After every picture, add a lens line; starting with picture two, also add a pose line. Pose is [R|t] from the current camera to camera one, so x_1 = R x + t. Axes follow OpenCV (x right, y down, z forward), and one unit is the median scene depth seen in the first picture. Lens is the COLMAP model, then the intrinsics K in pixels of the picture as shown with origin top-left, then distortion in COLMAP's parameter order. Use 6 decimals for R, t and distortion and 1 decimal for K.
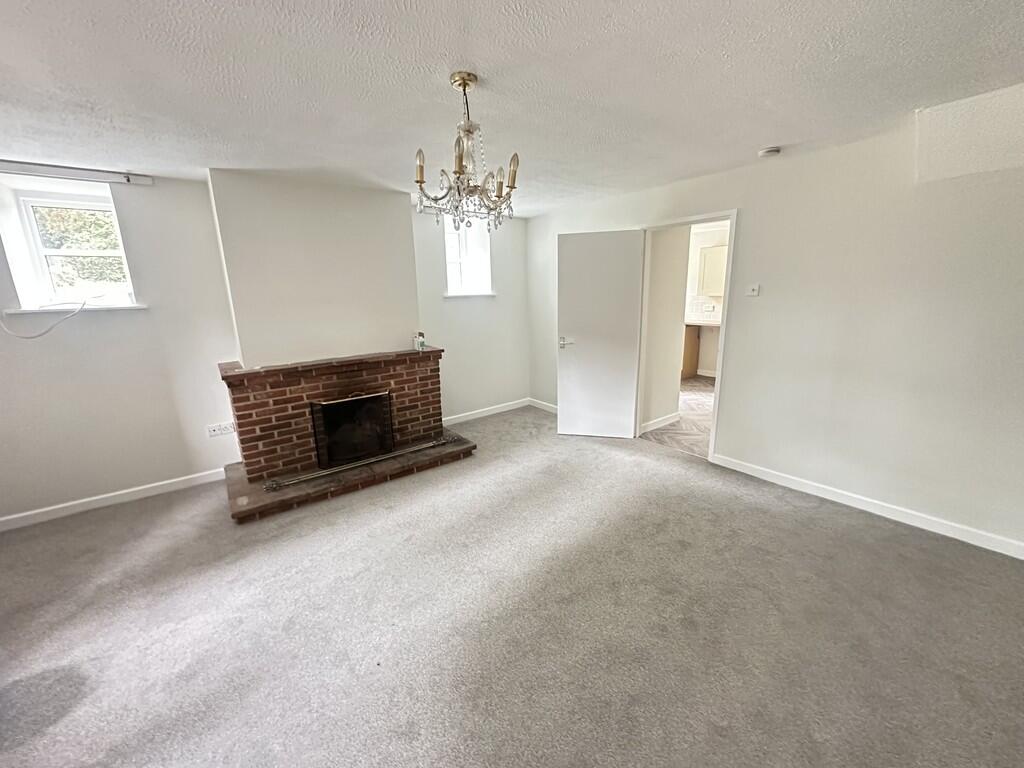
lens RADIAL K [[409.7, 0, 515.2], [0, 409.7, 383.5], [0, 0, 1]] dist [0.002487, -0.000014]
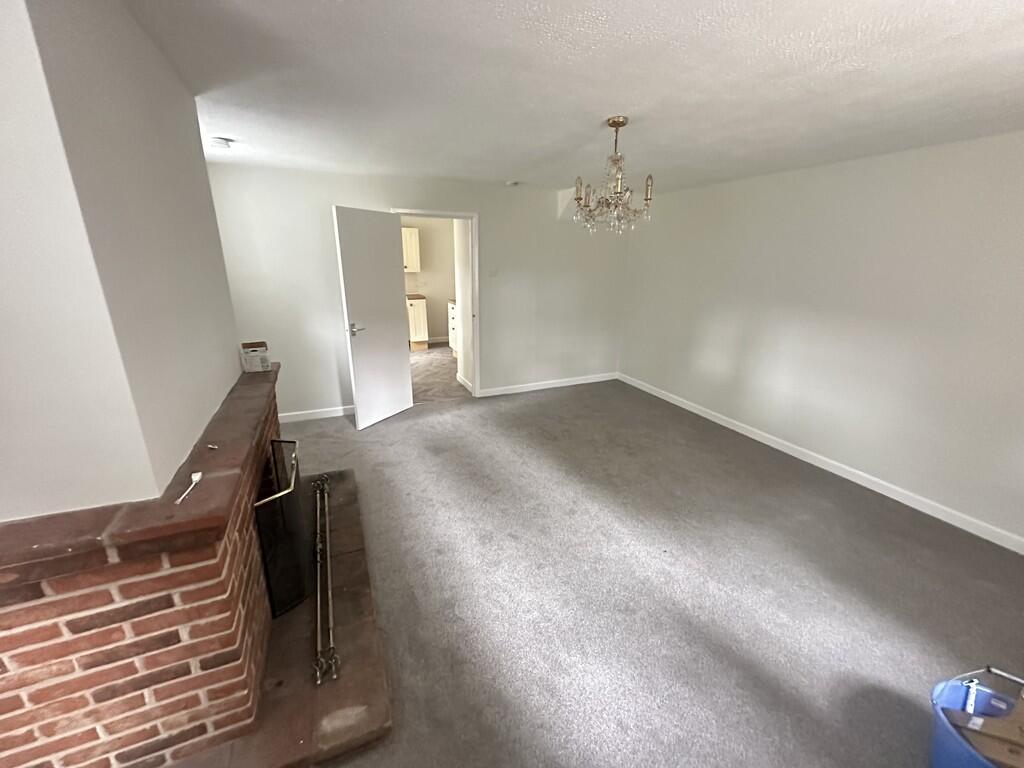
lens RADIAL K [[409.7, 0, 512.3], [0, 409.7, 384.9], [0, 0, 1]] dist [0.002487, -0.000014]
pose [[0.233231, -0.265792, 0.935392, -0.775550], [0.196347, 0.954979, 0.222401, -0.132273], [-0.952392, 0.131791, 0.274919, 0.498501]]
